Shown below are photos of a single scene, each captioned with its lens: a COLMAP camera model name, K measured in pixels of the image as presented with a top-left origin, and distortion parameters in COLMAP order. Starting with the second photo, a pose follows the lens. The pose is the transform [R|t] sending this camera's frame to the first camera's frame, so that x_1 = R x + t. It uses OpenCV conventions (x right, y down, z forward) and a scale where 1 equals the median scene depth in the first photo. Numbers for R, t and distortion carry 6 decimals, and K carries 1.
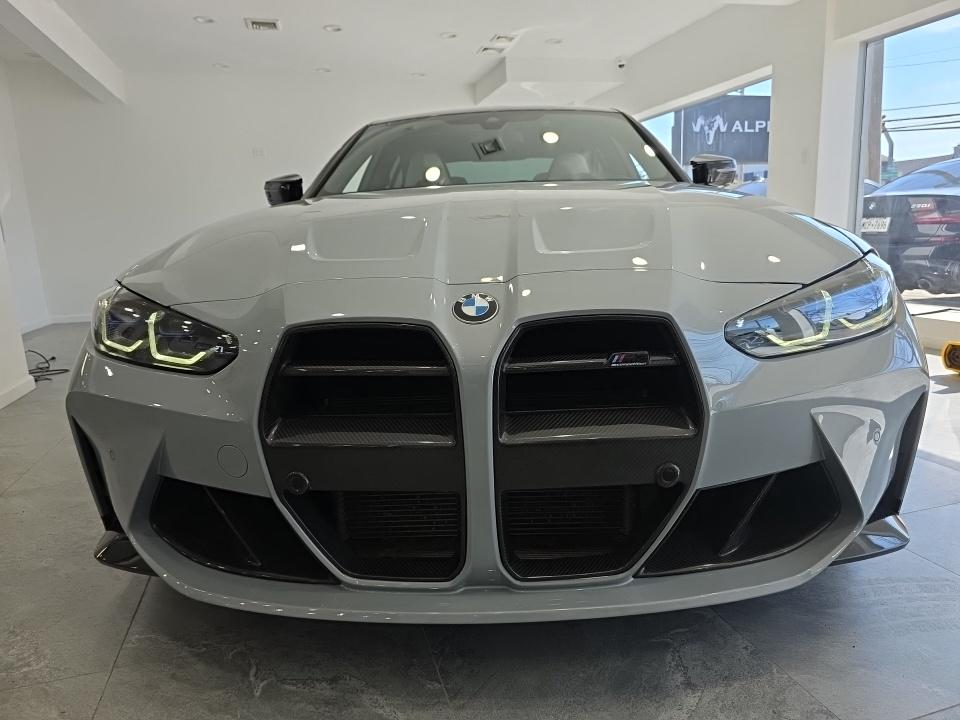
lens RADIAL K [[639.1, 0, 483.3], [0, 639.1, 358.0], [0, 0, 1]] dist [0.027022, -0.002349]
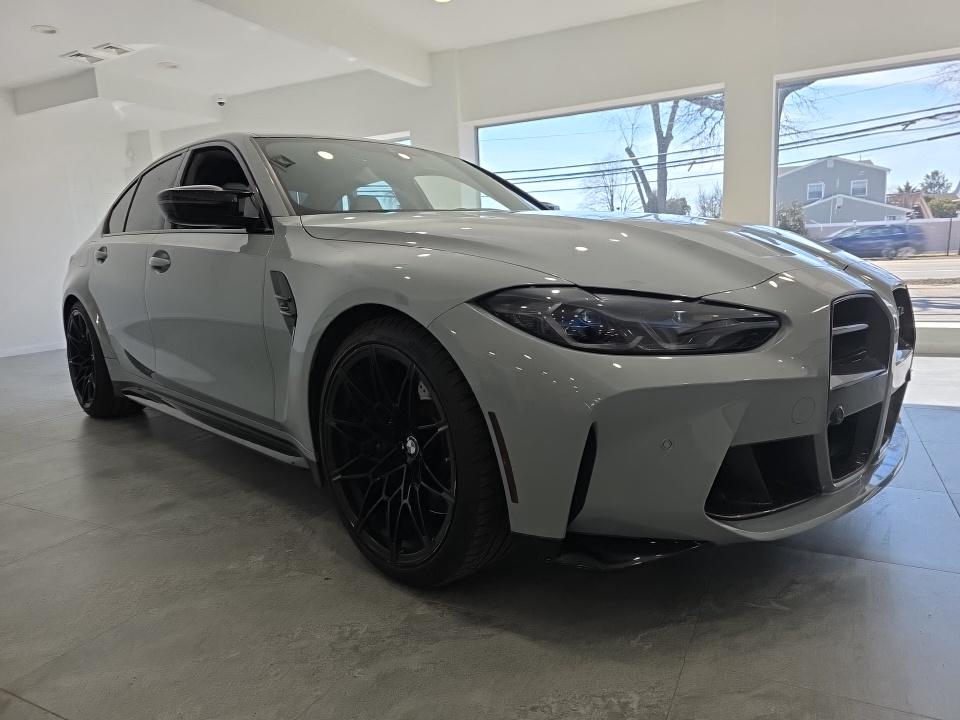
lens RADIAL K [[639.1, 0, 485.1], [0, 639.1, 361.5], [0, 0, 1]] dist [0.027022, -0.002349]
pose [[0.696607, -0.113736, 0.708380, -0.346350], [0.160676, 0.987007, 0.000467, -0.006989], [-0.699229, 0.113494, 0.705831, 0.108582]]
